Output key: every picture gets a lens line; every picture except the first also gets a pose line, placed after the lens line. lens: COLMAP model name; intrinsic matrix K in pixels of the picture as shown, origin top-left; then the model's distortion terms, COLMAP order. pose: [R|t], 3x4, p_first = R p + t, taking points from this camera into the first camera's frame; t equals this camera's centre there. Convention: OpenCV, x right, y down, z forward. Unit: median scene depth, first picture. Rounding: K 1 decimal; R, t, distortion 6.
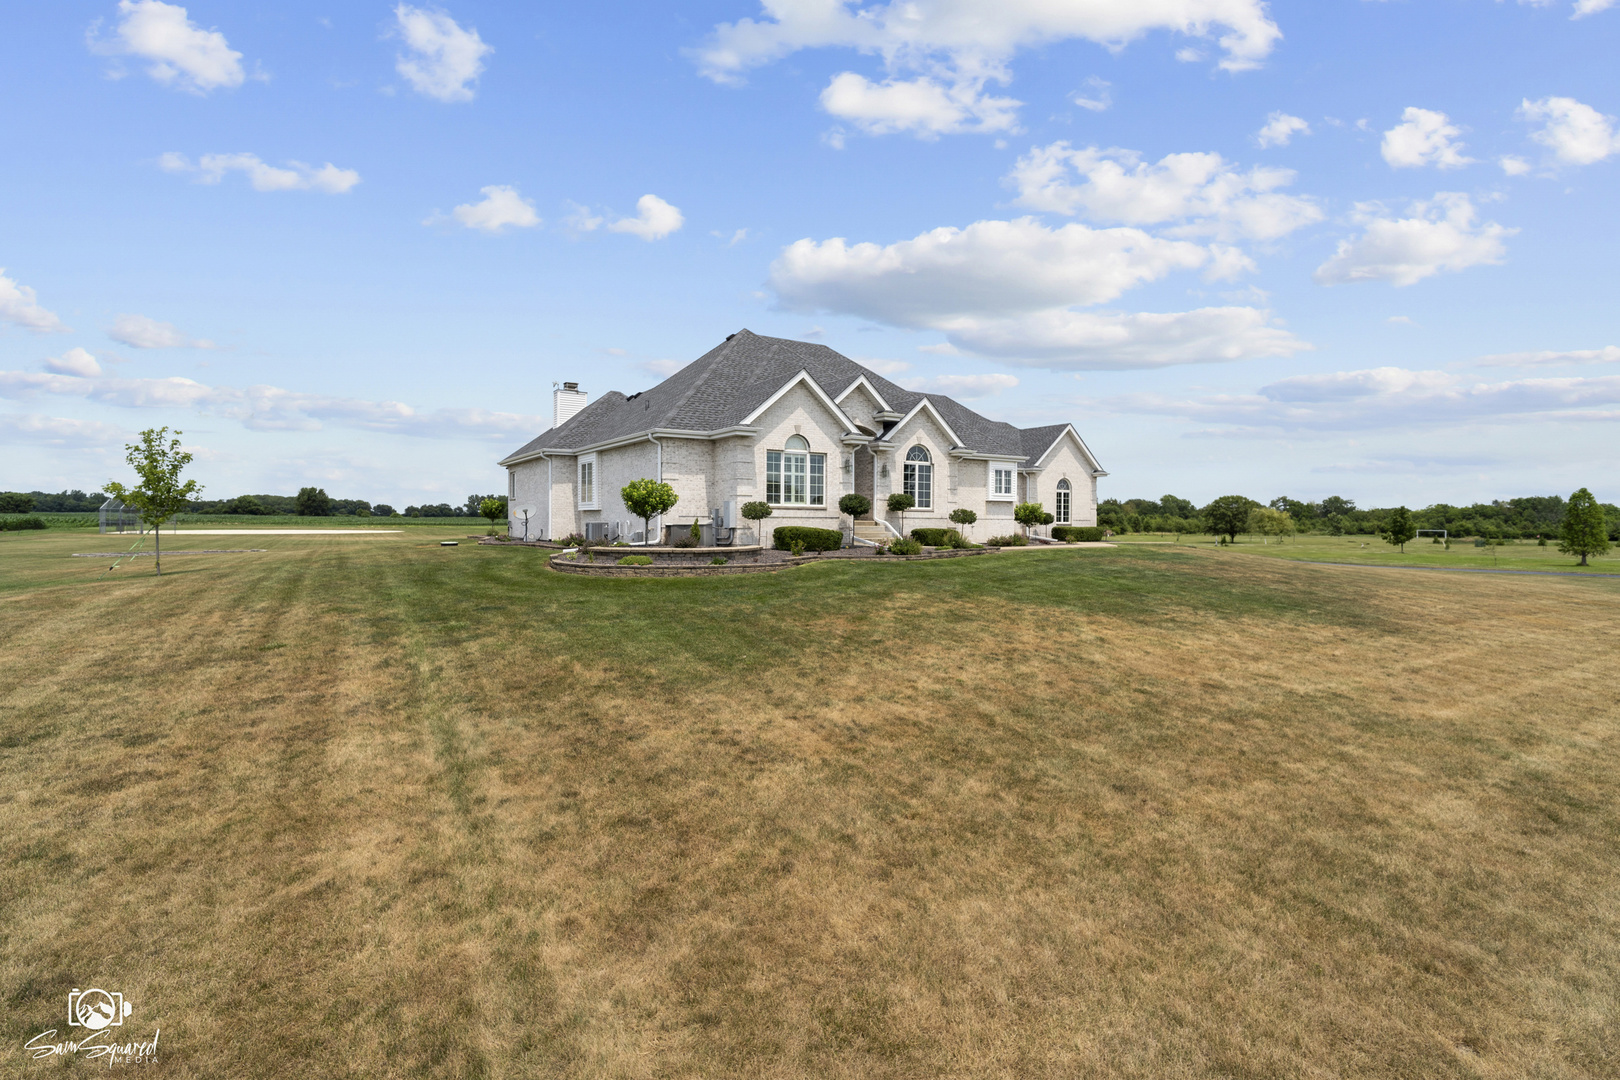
lens RADIAL K [[764.9, 0, 808.2], [0, 764.9, 518.8], [0, 0, 1]] dist [0.000866, -0.000059]
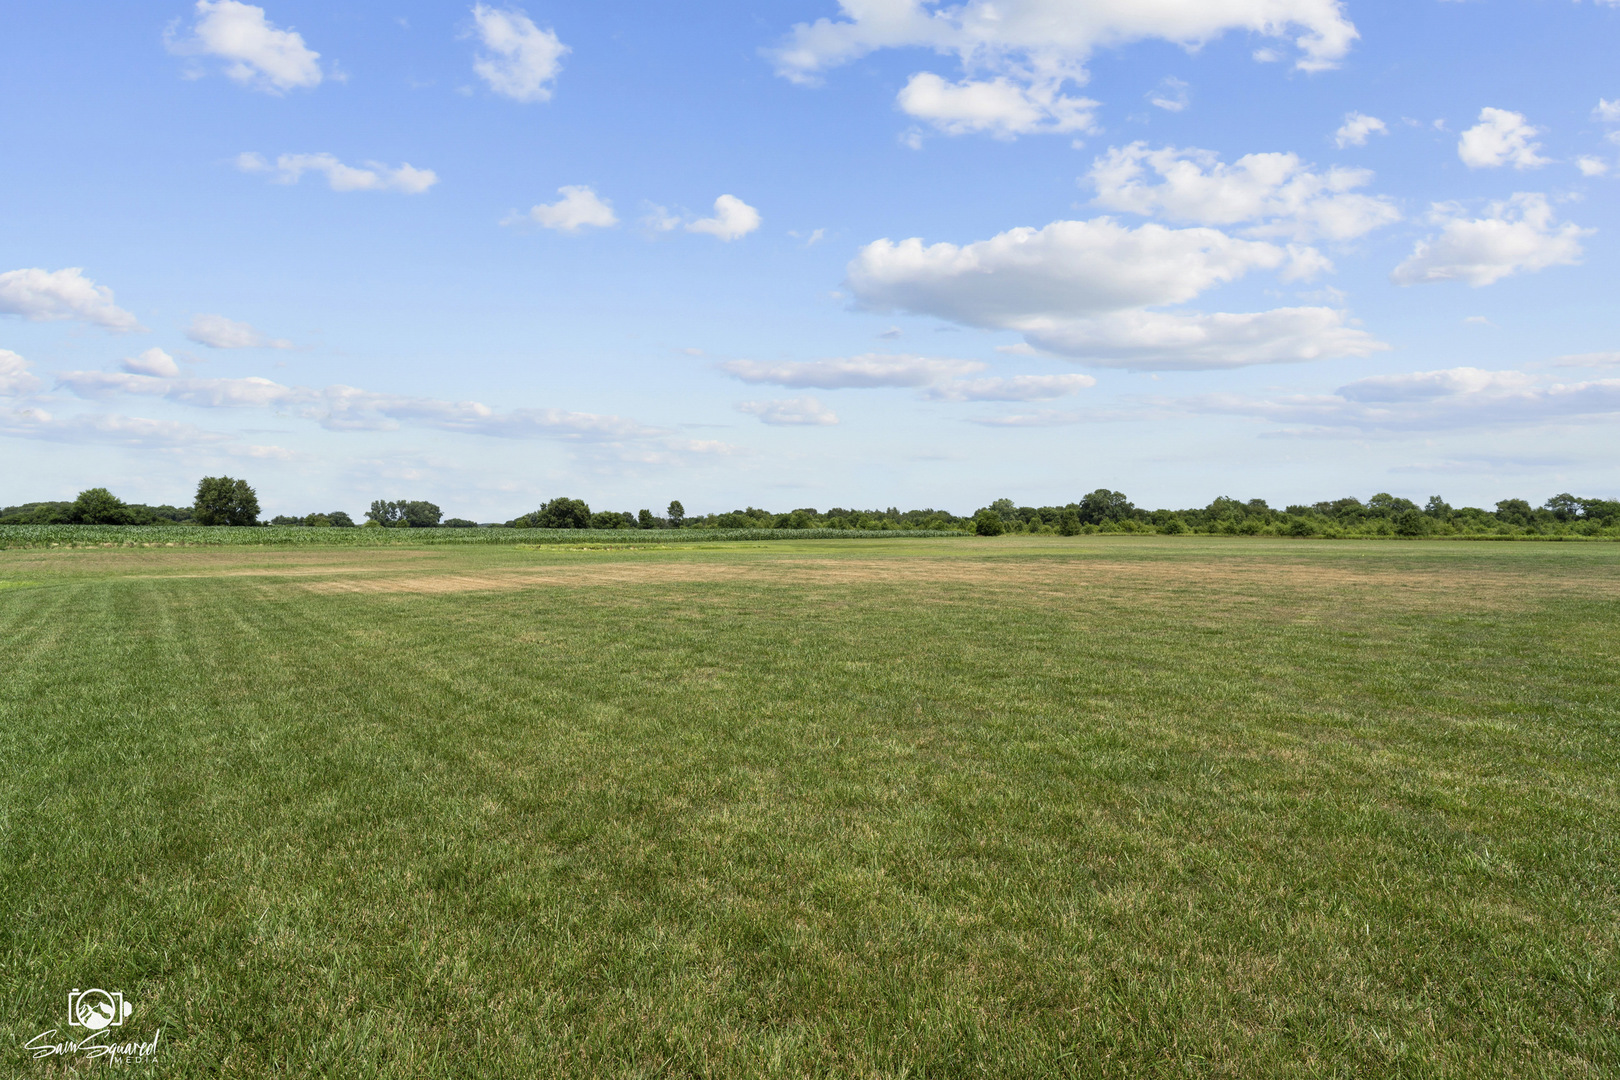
lens RADIAL K [[764.9, 0, 808.2], [0, 764.9, 518.8], [0, 0, 1]] dist [0.000866, -0.000059]
pose [[1.000000, 0.000219, 0.000093, -0.100939], [-0.000219, 1.000000, -0.000010, -0.000033], [-0.000093, 0.000010, 1.000000, -0.000196]]
